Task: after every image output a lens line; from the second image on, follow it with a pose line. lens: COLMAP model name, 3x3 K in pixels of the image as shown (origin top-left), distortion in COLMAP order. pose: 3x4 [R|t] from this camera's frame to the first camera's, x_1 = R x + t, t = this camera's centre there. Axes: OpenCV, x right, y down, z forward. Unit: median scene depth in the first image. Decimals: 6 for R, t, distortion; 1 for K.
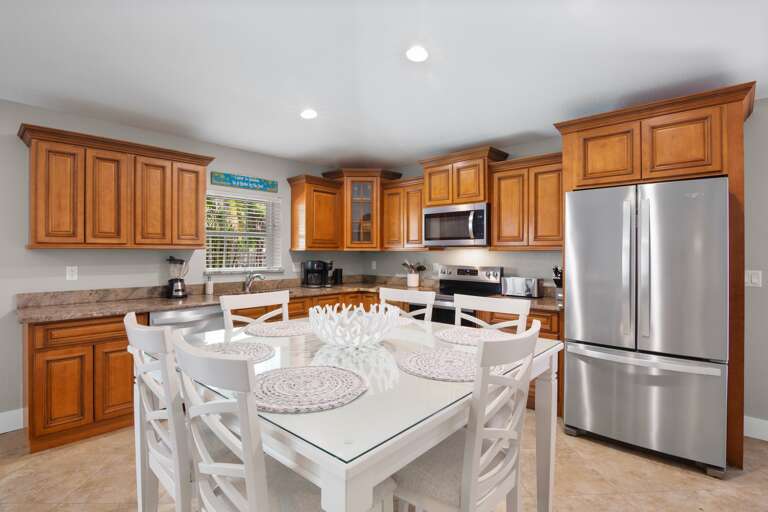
lens RADIAL K [[381.3, 0, 382.5], [0, 381.3, 254.4], [0, 0, 1]] dist [-0.004696, -0.000697]
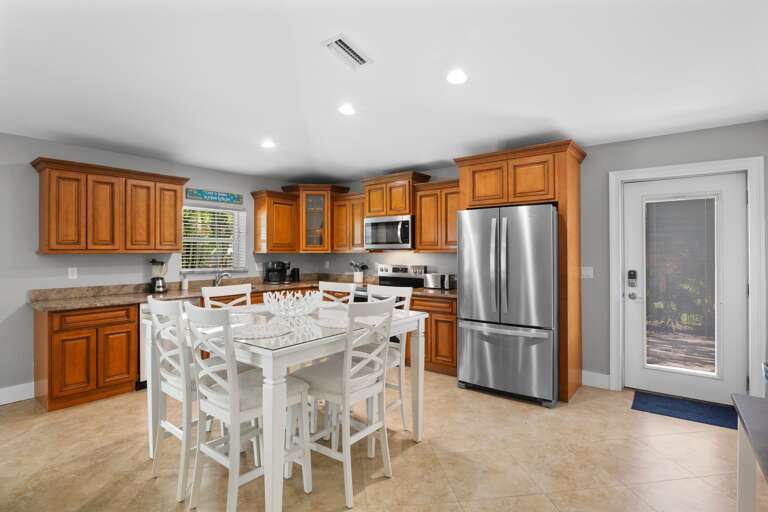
lens RADIAL K [[381.3, 0, 380.7], [0, 381.3, 249.7], [0, 0, 1]] dist [-0.004696, -0.000697]
pose [[0.996873, -0.004276, 0.078905, 0.087937], [0.005072, 0.999938, -0.009883, -0.010286], [-0.078858, 0.010253, 0.996833, -0.318561]]
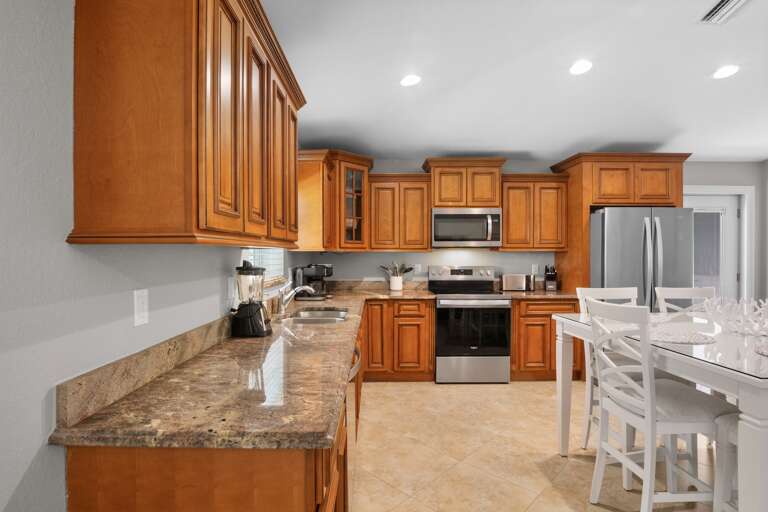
lens RADIAL K [[381.3, 0, 387.9], [0, 381.3, 259.5], [0, 0, 1]] dist [-0.004696, -0.000697]
pose [[0.721497, -0.013693, 0.692283, -0.908386], [0.007070, 0.999898, 0.012409, -0.003395], [-0.692382, -0.004059, 0.721520, 0.526522]]
